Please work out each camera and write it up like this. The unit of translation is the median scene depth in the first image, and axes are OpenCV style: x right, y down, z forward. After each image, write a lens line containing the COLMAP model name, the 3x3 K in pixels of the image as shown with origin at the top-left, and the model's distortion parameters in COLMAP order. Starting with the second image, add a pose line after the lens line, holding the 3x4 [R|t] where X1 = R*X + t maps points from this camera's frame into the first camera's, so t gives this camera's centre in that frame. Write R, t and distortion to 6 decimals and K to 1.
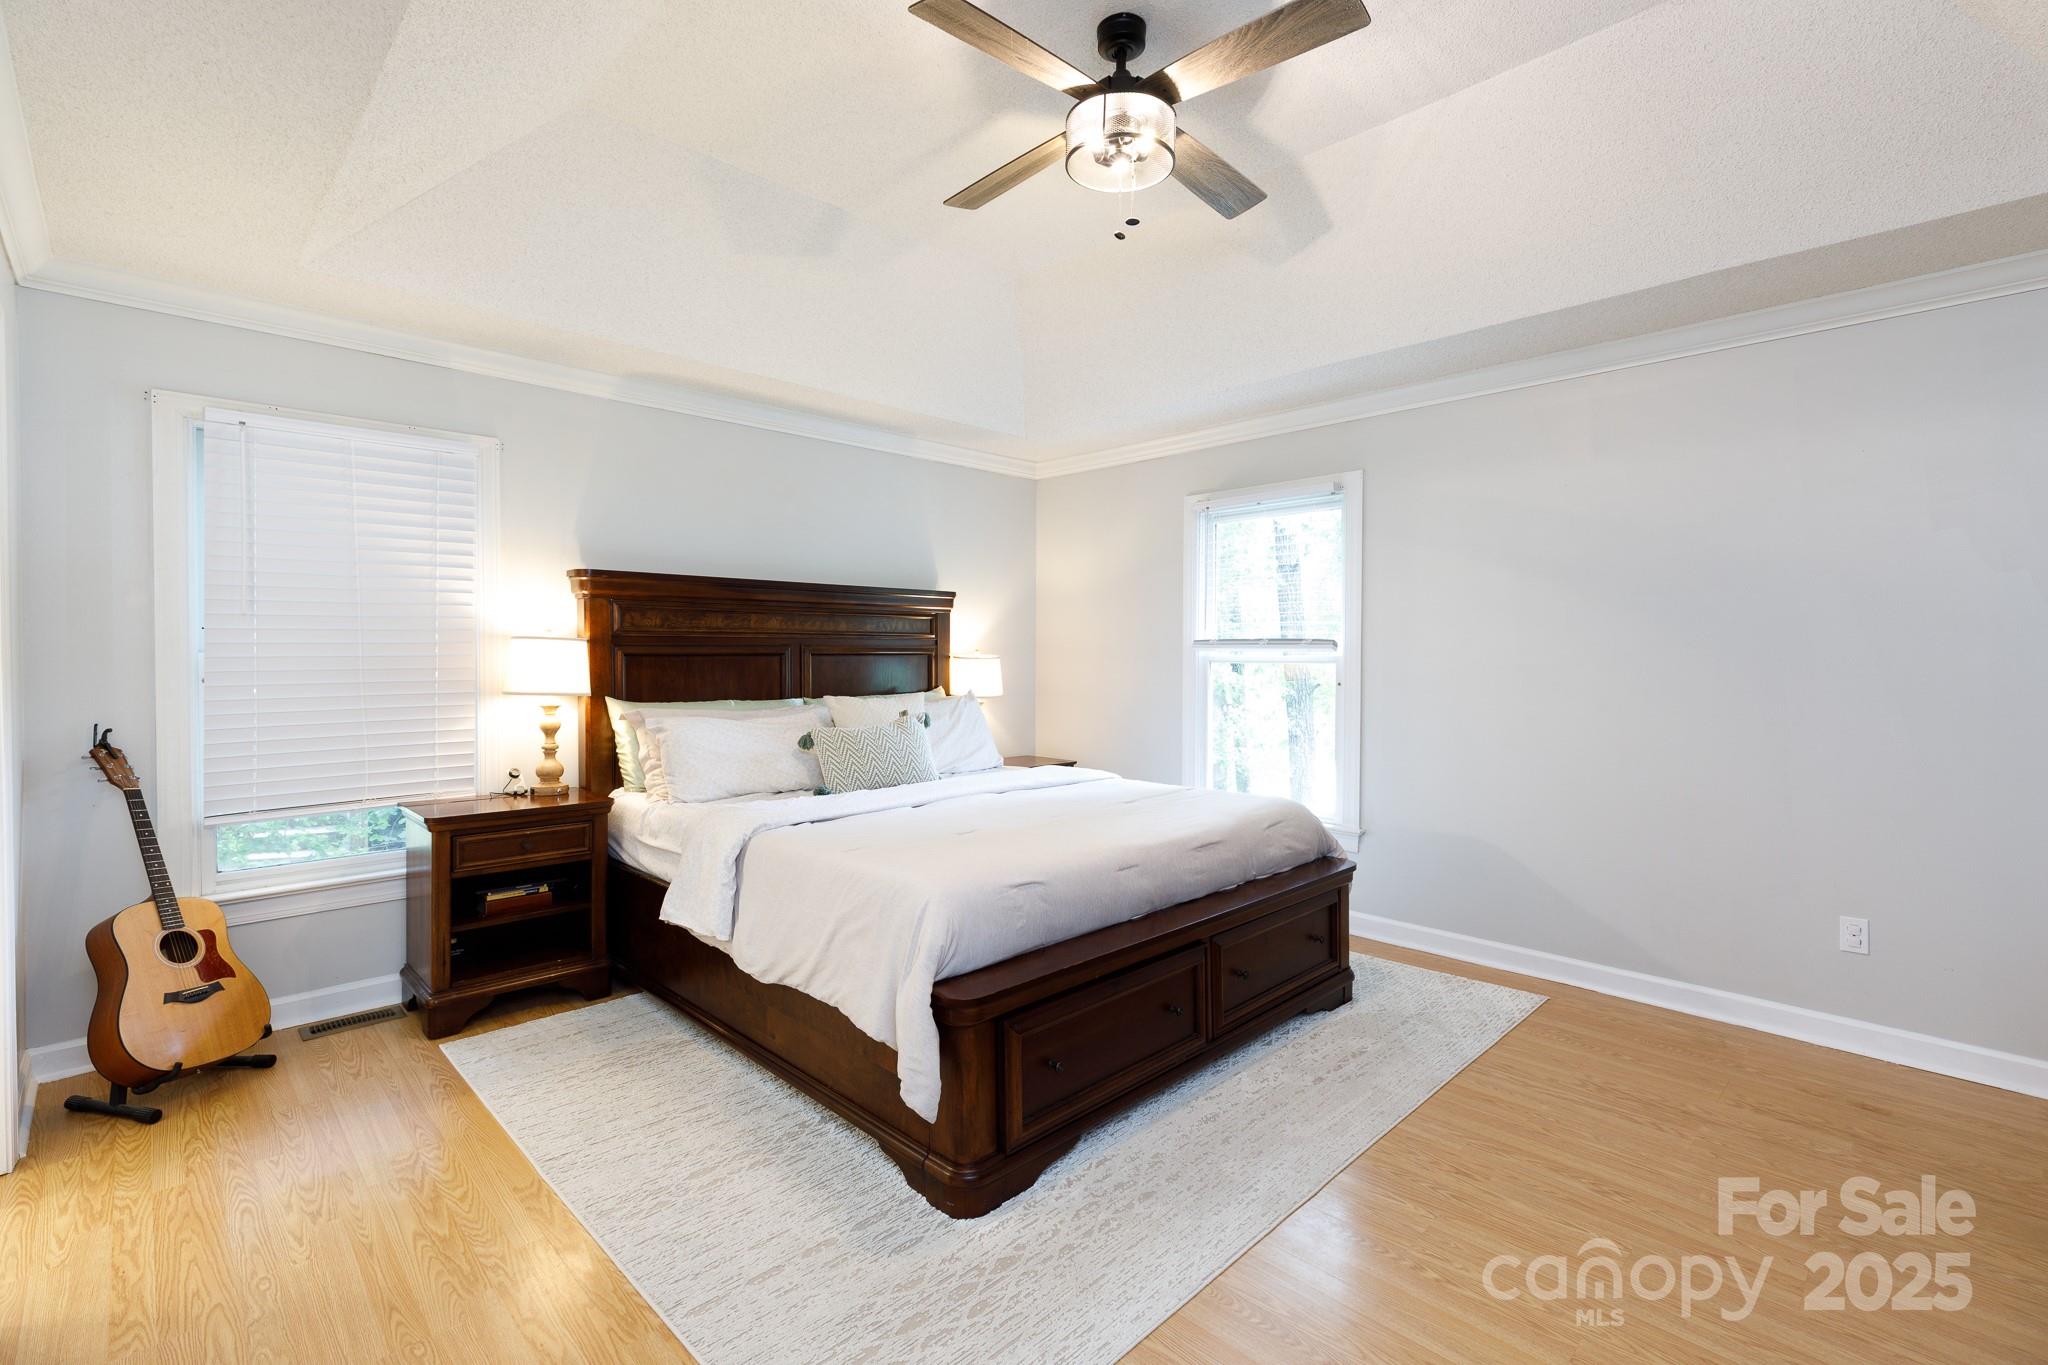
lens RADIAL K [[919.5, 0, 1021.6], [0, 919.5, 669.9], [0, 0, 1]] dist [0.003404, -0.000813]
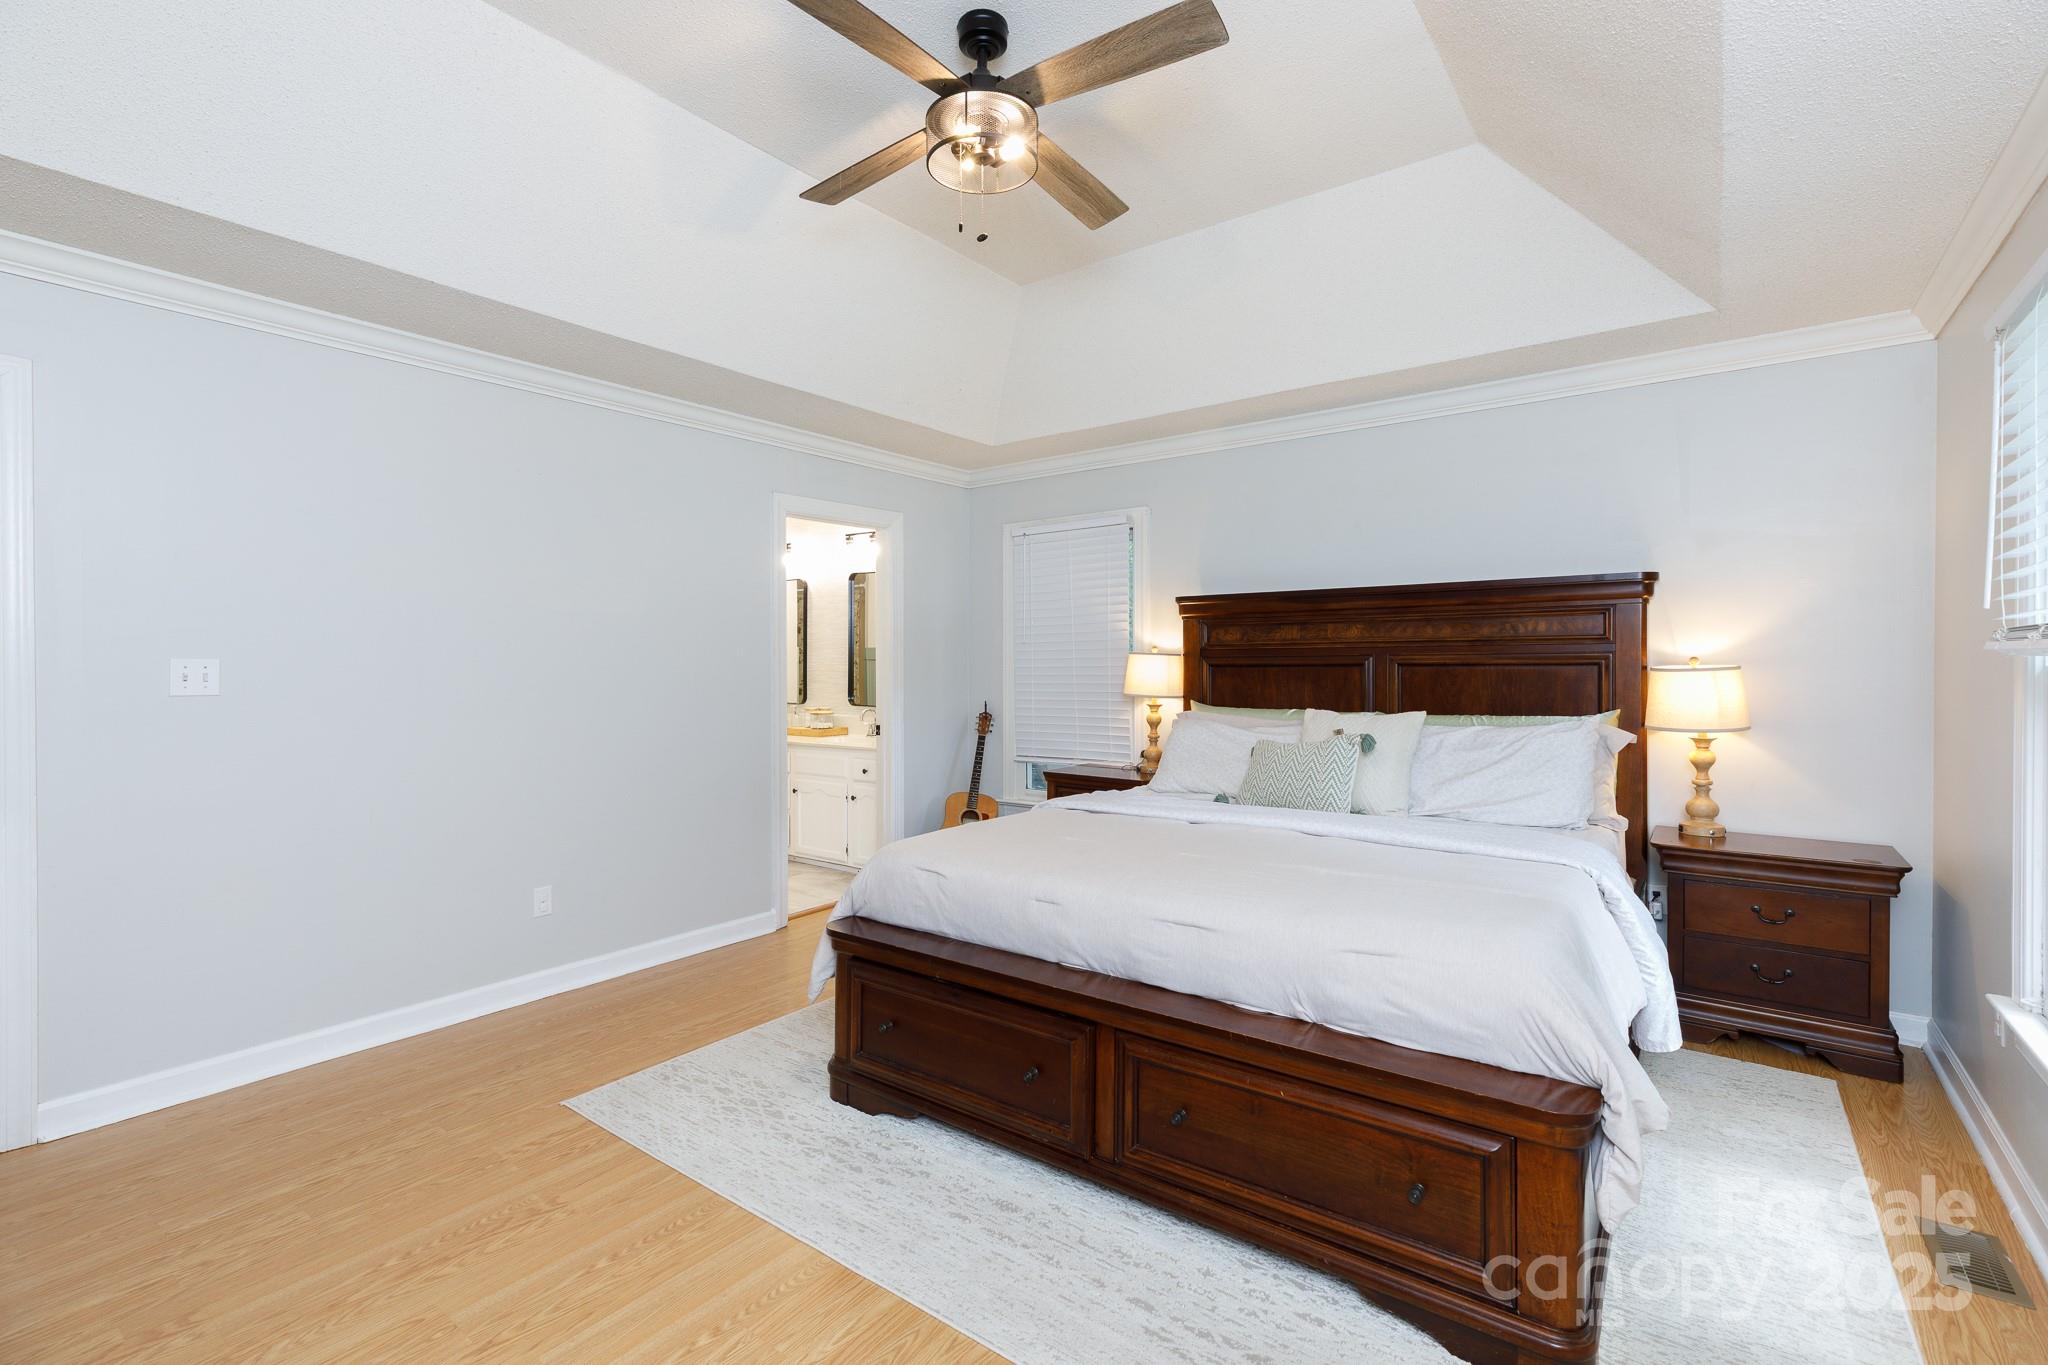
lens RADIAL K [[919.5, 0, 1016.5], [0, 919.5, 677.1], [0, 0, 1]] dist [0.003404, -0.000813]
pose [[0.137978, 0.005898, -0.990418, 0.686655], [-0.027124, 0.999630, 0.002174, 0.002685], [0.990064, 0.026564, 0.138087, 0.588396]]
